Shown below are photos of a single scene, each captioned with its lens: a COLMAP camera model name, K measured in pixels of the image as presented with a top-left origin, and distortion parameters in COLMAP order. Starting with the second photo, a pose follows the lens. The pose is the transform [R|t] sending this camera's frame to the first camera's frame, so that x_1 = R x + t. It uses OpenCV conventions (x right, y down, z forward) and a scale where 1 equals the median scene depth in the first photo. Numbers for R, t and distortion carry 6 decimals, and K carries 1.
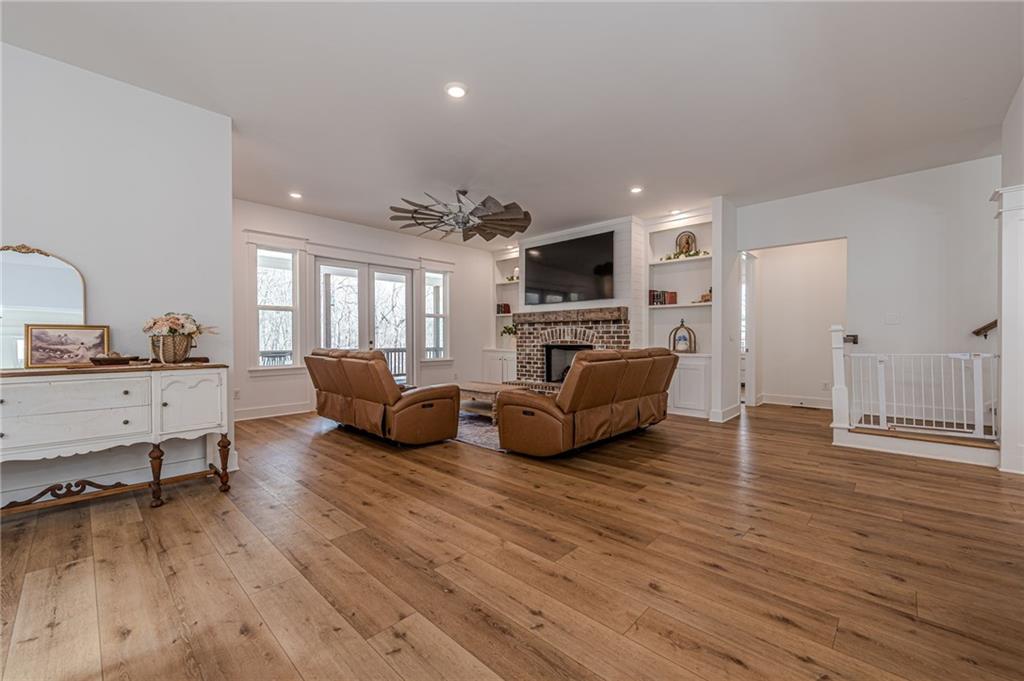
lens RADIAL K [[411.9, 0, 511.2], [0, 411.9, 342.5], [0, 0, 1]] dist [0.000061, -0.000192]
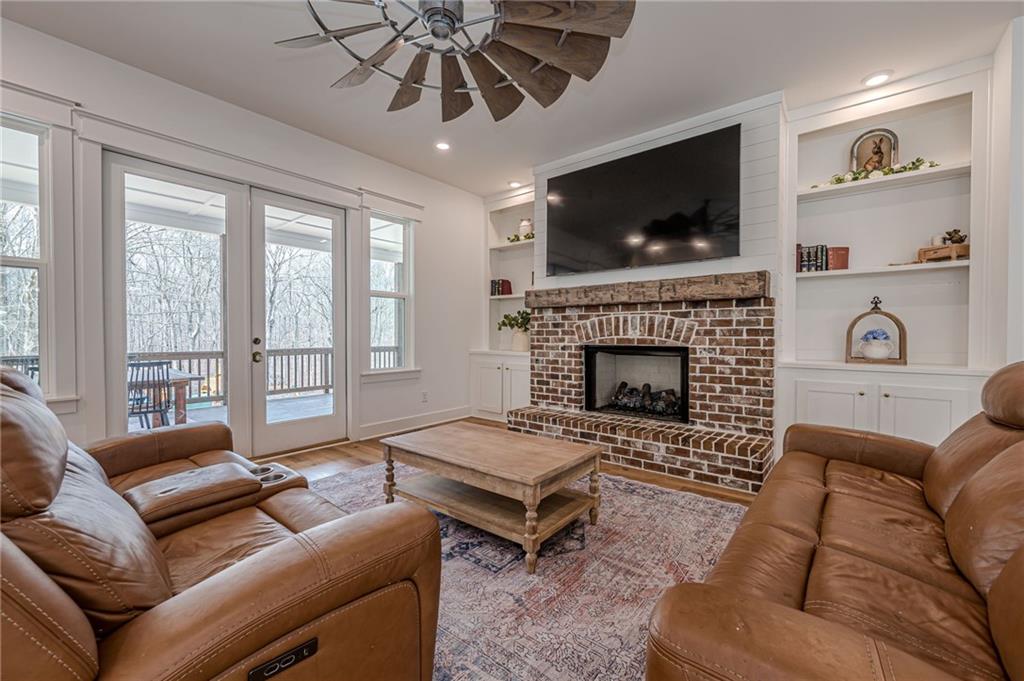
lens RADIAL K [[411.9, 0, 513.9], [0, 411.9, 339.9], [0, 0, 1]] dist [0.000061, -0.000192]
pose [[0.996624, 0.001554, 0.082081, -0.069035], [-0.001780, 0.999995, 0.002681, -0.003979], [-0.082077, -0.002818, 0.996622, 0.492952]]
